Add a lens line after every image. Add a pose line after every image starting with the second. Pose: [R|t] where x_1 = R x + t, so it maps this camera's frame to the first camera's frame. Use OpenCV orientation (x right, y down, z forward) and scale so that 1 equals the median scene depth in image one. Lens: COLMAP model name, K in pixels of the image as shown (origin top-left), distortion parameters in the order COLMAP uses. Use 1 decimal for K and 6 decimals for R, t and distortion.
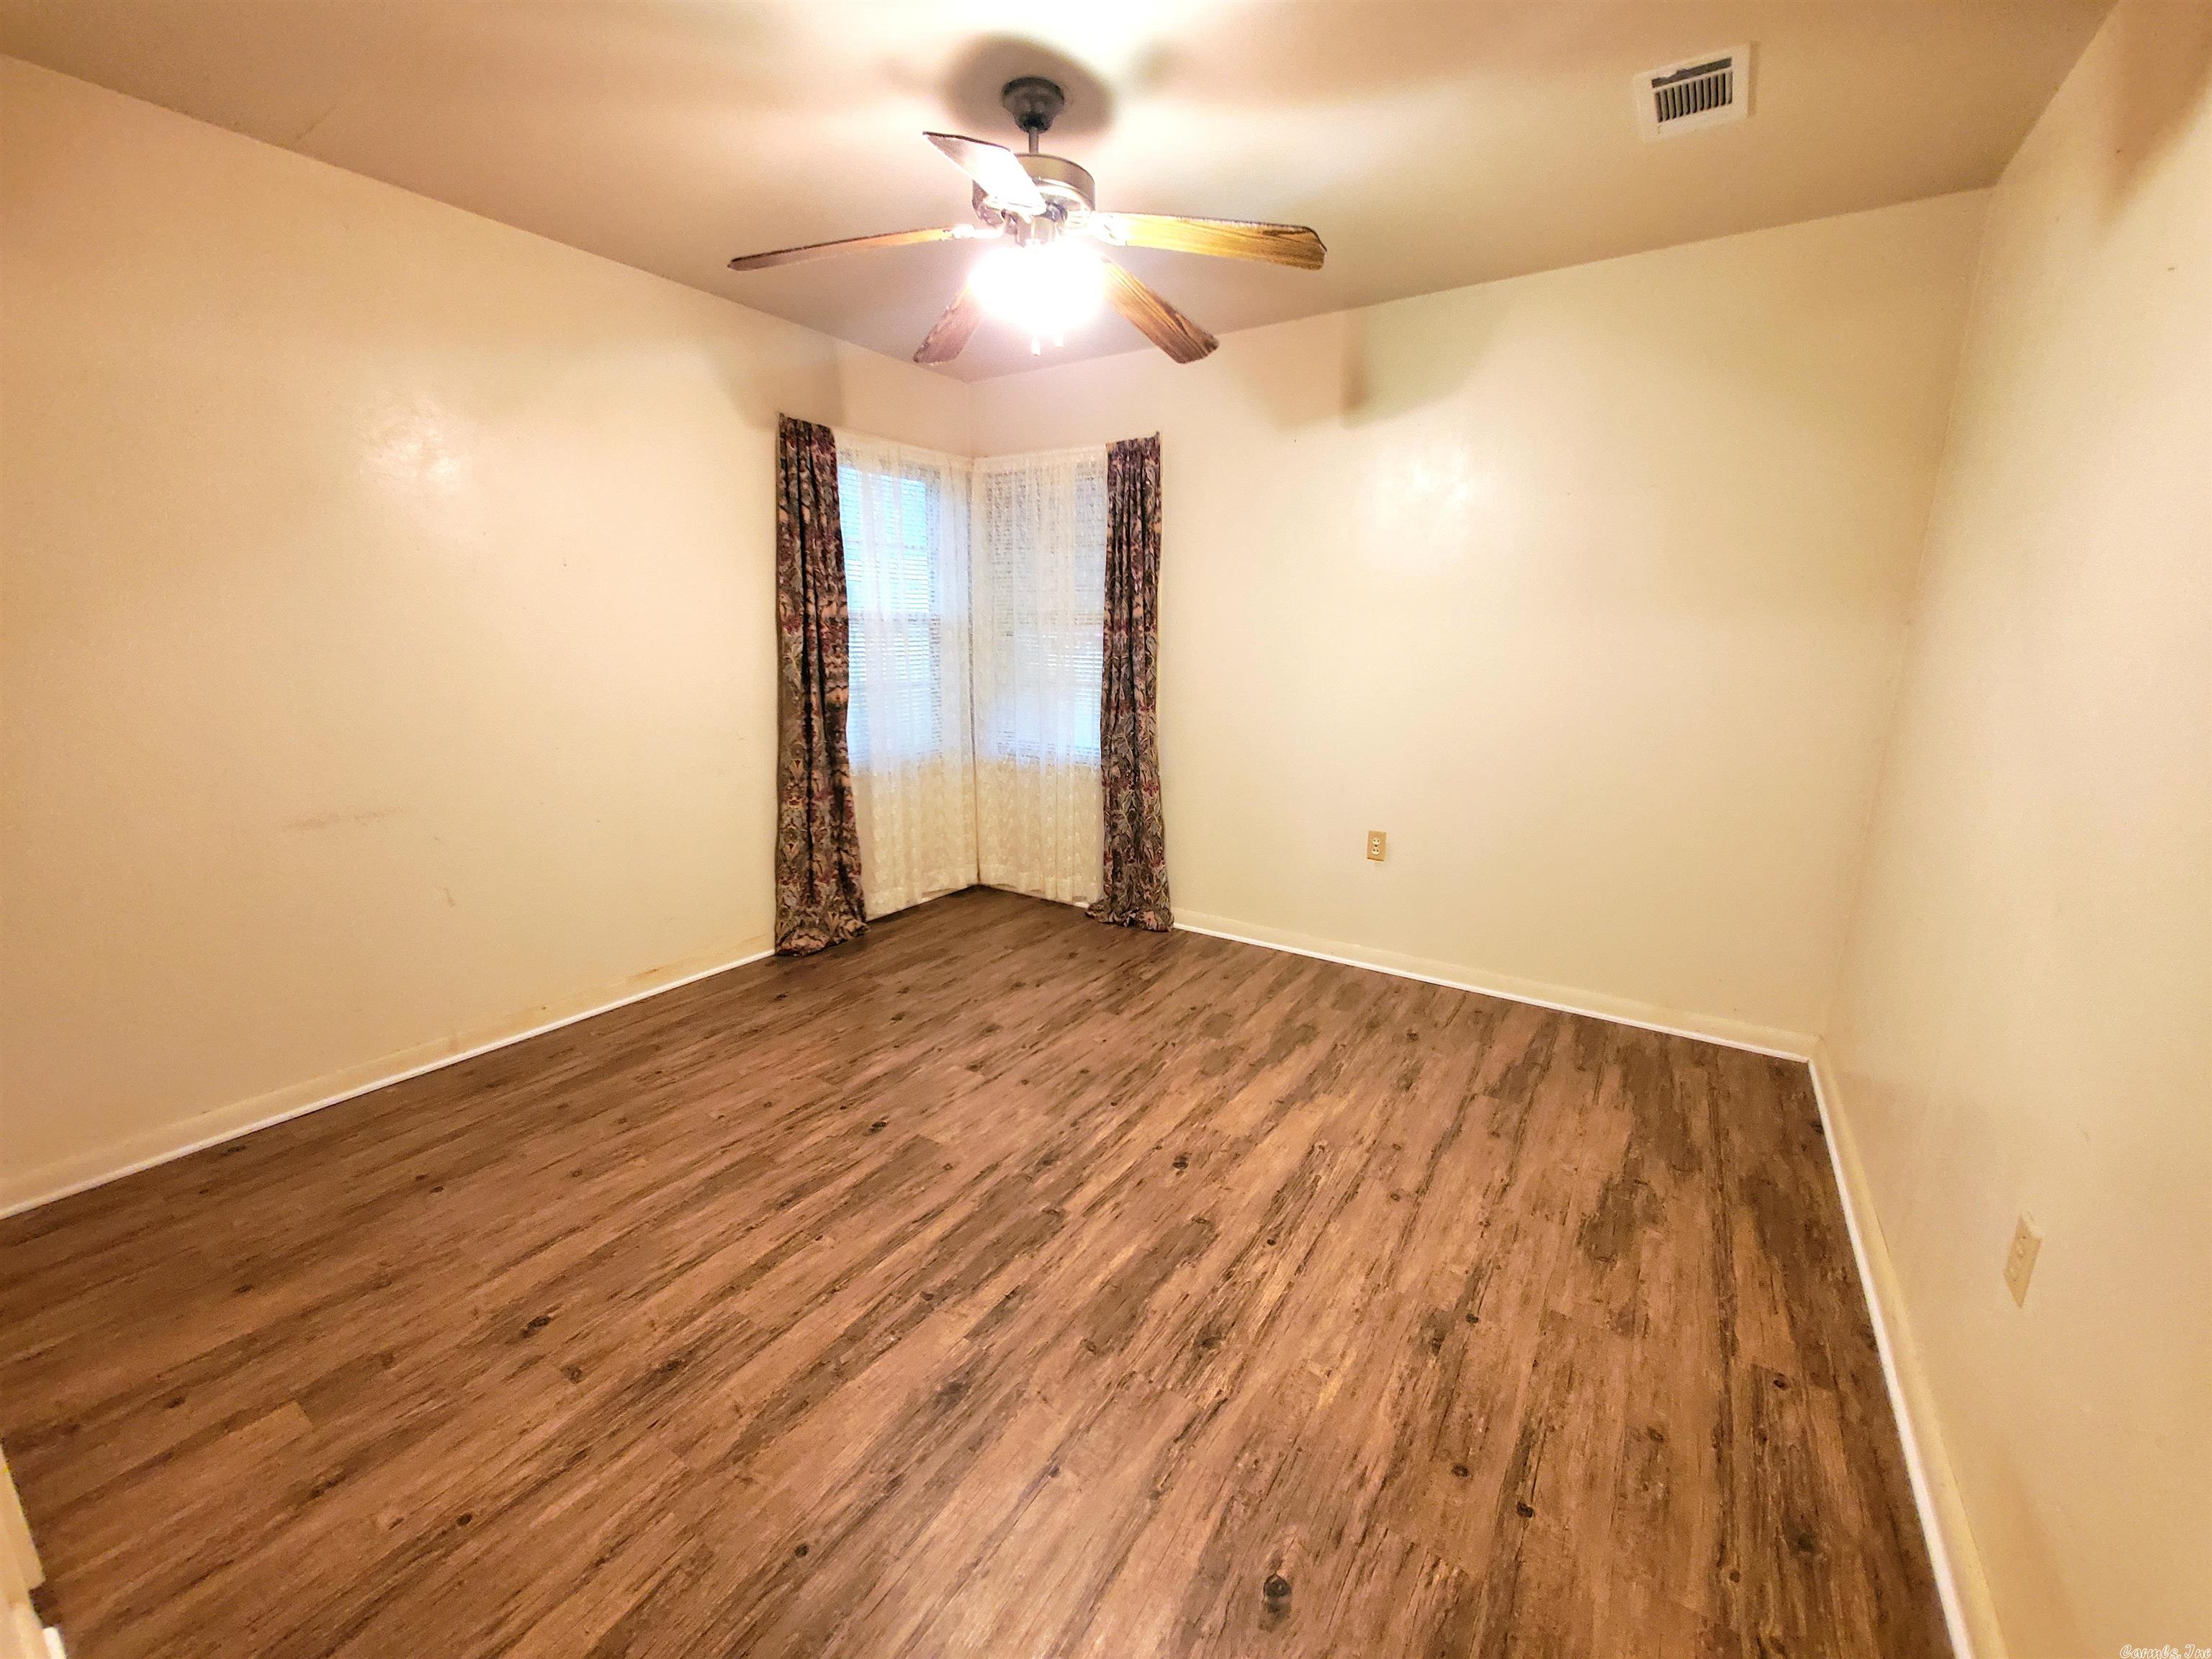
lens RADIAL K [[873.6, 0, 1110.8], [0, 873.6, 824.7], [0, 0, 1]] dist [-0.003355, -0.000874]
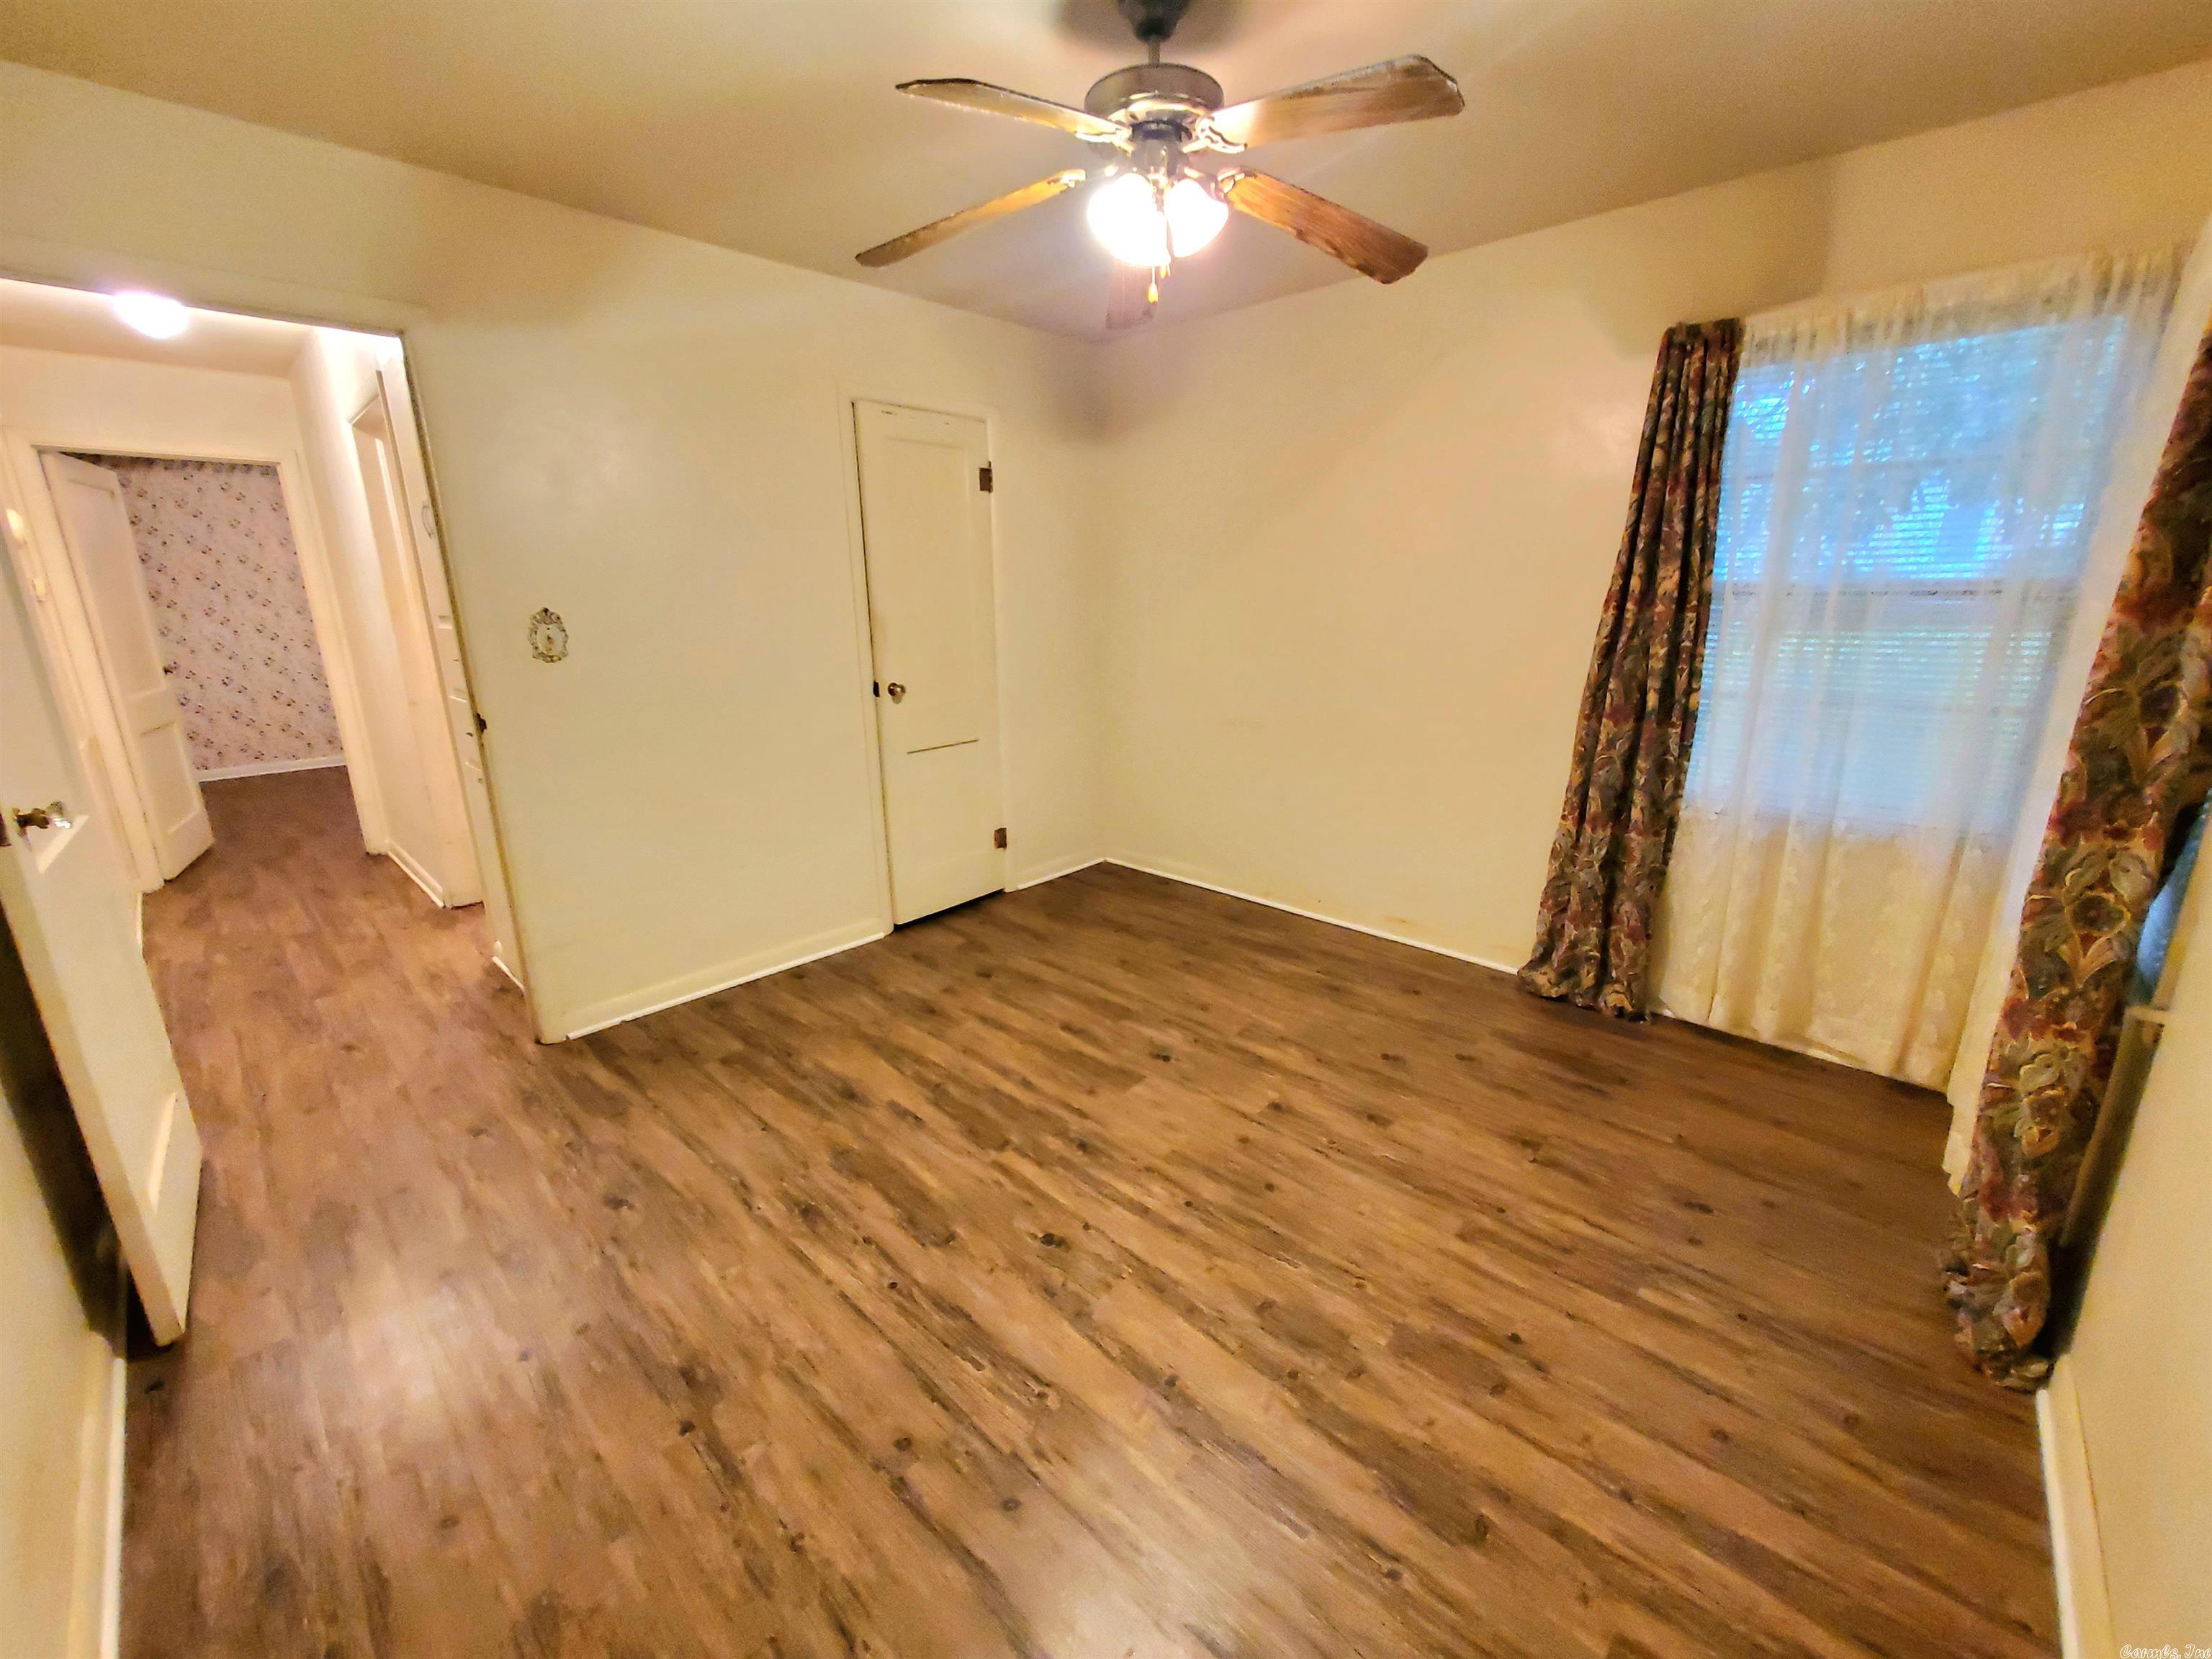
lens RADIAL K [[873.6, 0, 1112.6], [0, 873.6, 826.8], [0, 0, 1]] dist [-0.003355, -0.000874]
pose [[-0.168537, 0.247841, -0.954028, 0.788119], [-0.211684, 0.936190, 0.280603, -0.247579], [0.962697, 0.249244, -0.105319, 1.044426]]
